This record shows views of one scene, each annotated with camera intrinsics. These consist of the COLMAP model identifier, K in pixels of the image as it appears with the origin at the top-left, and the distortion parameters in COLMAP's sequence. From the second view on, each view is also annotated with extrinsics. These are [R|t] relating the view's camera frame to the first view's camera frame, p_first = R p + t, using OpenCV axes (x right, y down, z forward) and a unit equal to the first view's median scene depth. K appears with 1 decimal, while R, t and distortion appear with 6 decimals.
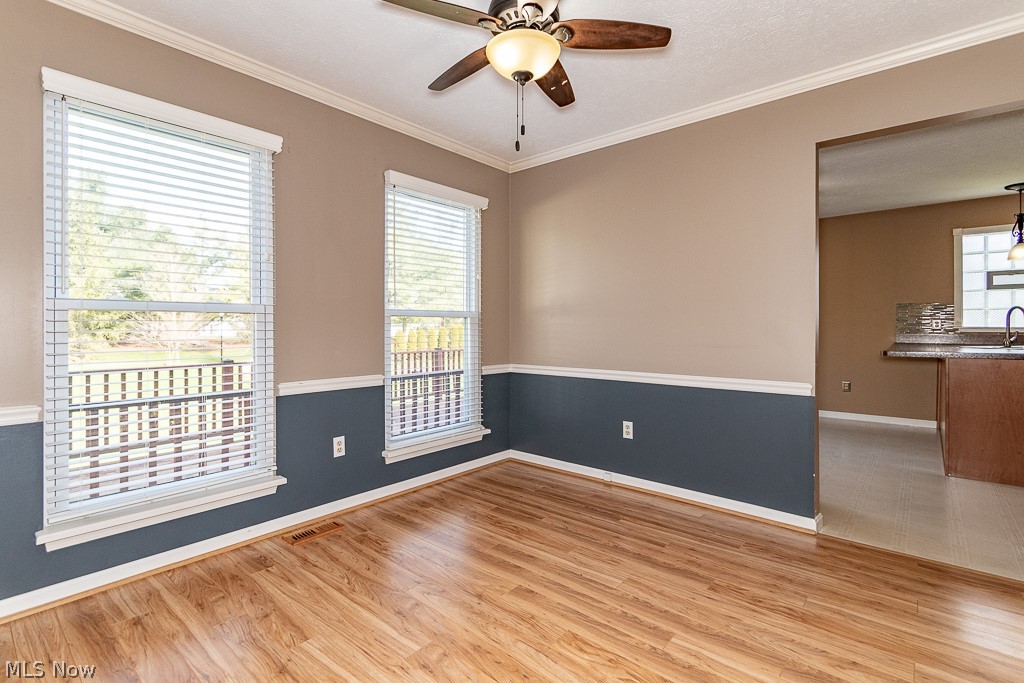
lens RADIAL K [[479.8, 0, 511.6], [0, 479.8, 331.3], [0, 0, 1]] dist [0.000414, -0.000566]
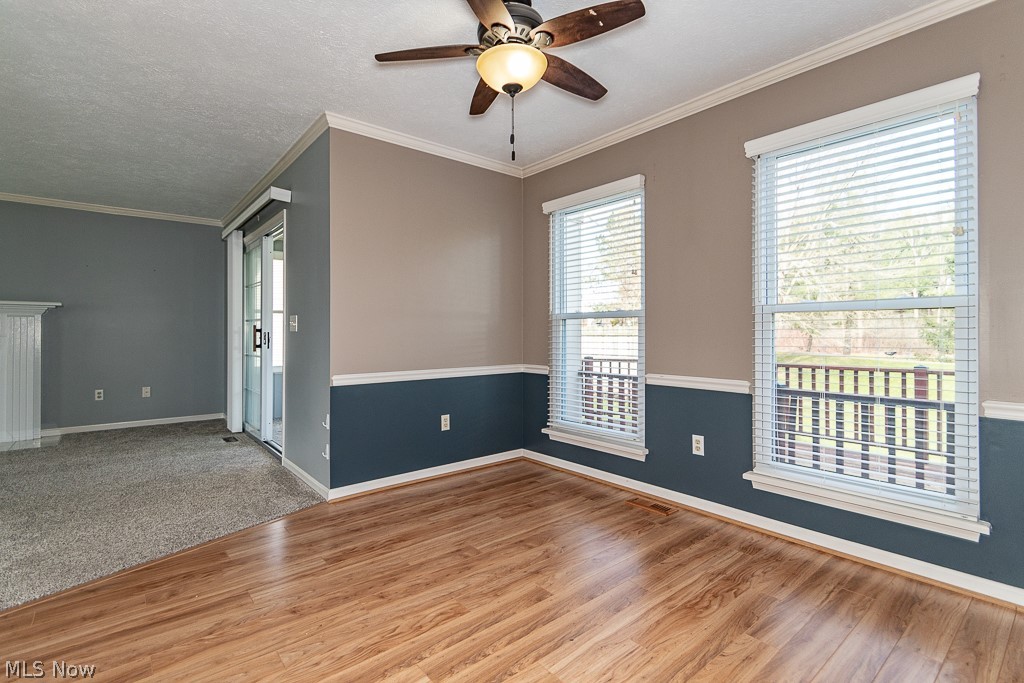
lens RADIAL K [[479.8, 0, 506.2], [0, 479.8, 322.0], [0, 0, 1]] dist [0.000414, -0.000566]
pose [[-0.175361, -0.015942, -0.984375, 0.795861], [-0.007445, 0.999862, -0.014867, -0.002021], [0.984476, 0.004722, -0.175455, 0.865548]]
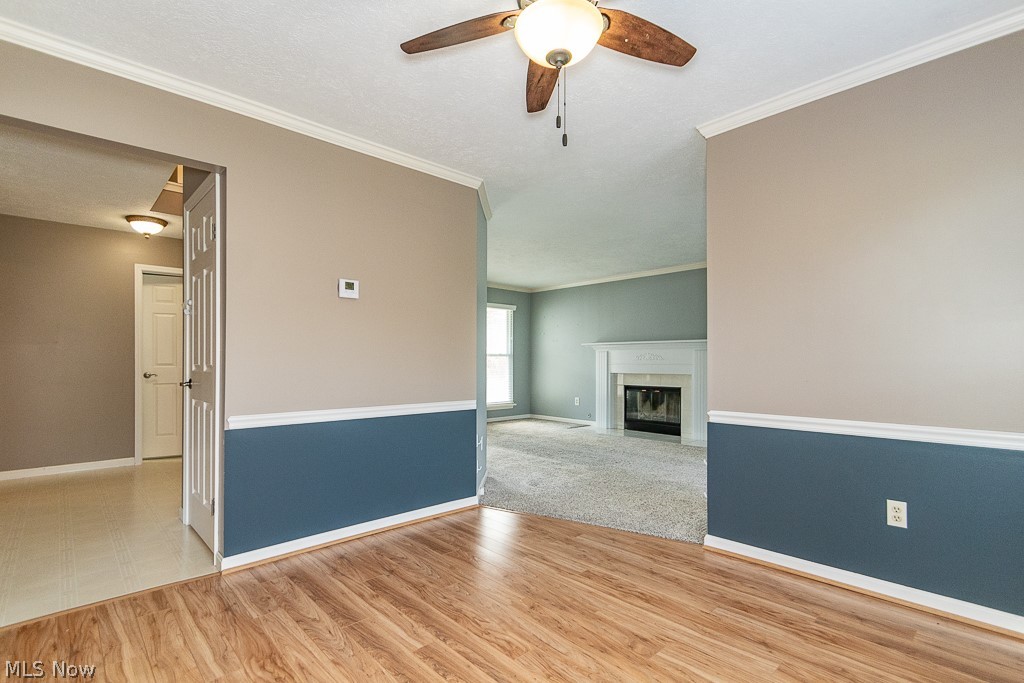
lens RADIAL K [[479.8, 0, 509.6], [0, 479.8, 349.9], [0, 0, 1]] dist [0.000414, -0.000566]
pose [[-0.992750, 0.005974, 0.120049, 0.002638], [0.004099, 0.999866, -0.015863, -0.003764], [-0.120128, -0.015256, -0.992641, 1.372584]]
